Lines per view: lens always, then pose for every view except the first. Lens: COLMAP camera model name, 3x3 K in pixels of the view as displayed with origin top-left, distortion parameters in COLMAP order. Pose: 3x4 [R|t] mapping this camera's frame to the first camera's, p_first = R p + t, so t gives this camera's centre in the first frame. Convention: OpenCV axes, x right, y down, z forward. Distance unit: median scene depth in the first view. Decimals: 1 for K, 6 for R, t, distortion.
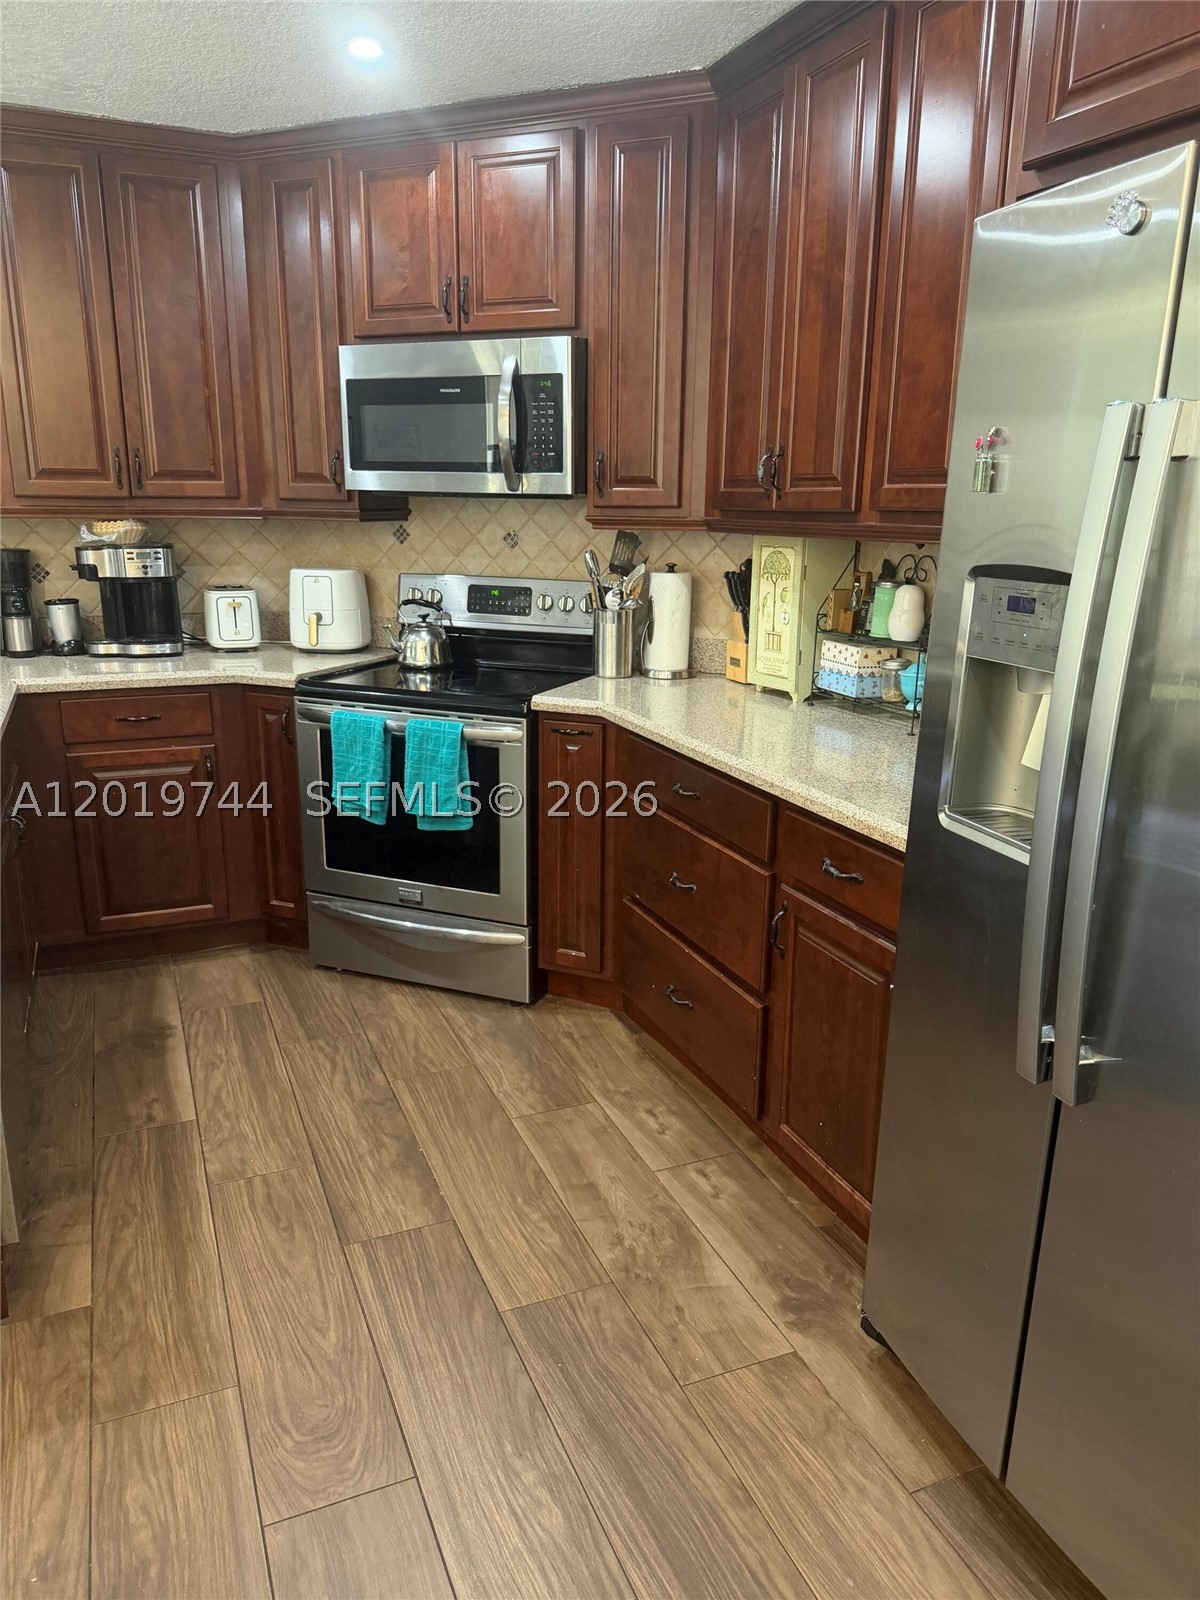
lens RADIAL K [[1132.3, 0, 598.6], [0, 1132.3, 811.3], [0, 0, 1]] dist [0.026082, -0.021415]
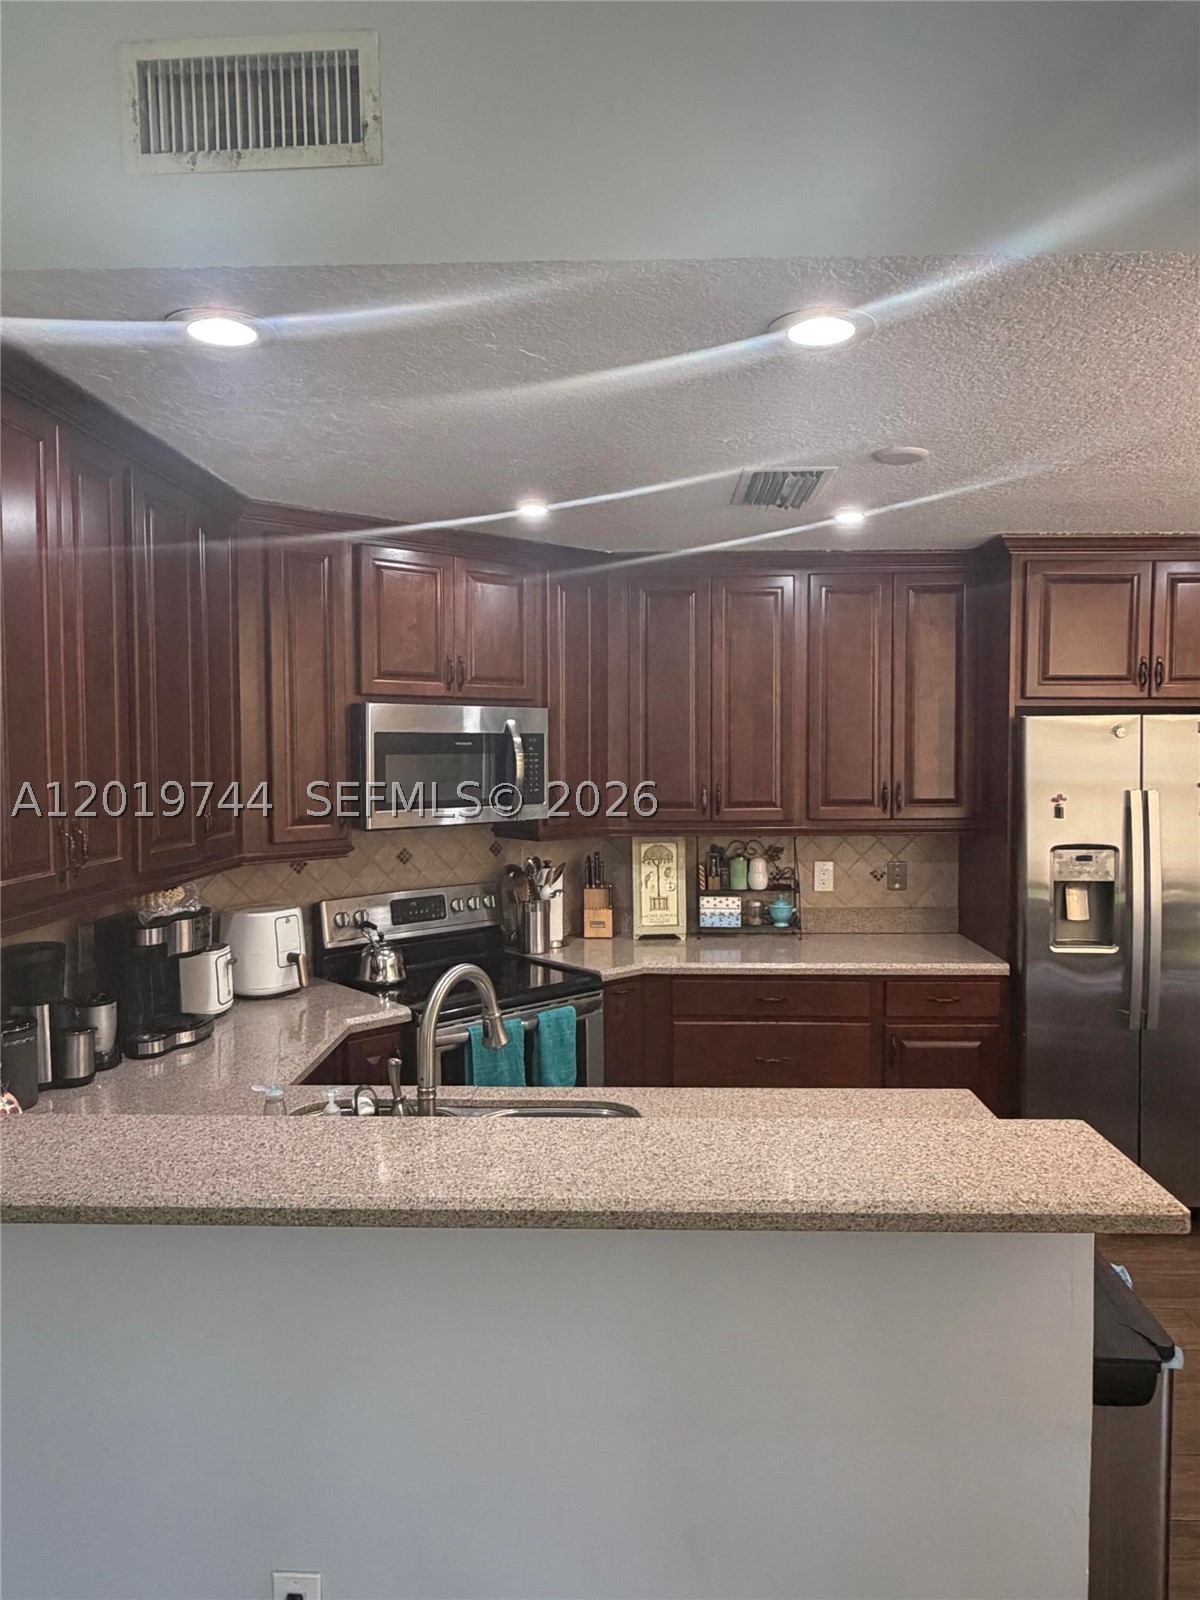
lens RADIAL K [[1062.8, 0, 598.9], [0, 1062.8, 795.3], [0, 0, 1]] dist [0.005679, 0.000162]
pose [[0.437156, -0.057172, 0.897567, -1.146722], [0.251836, 0.965837, -0.061136, -0.224493], [-0.863408, 0.252766, 0.436619, 0.422066]]
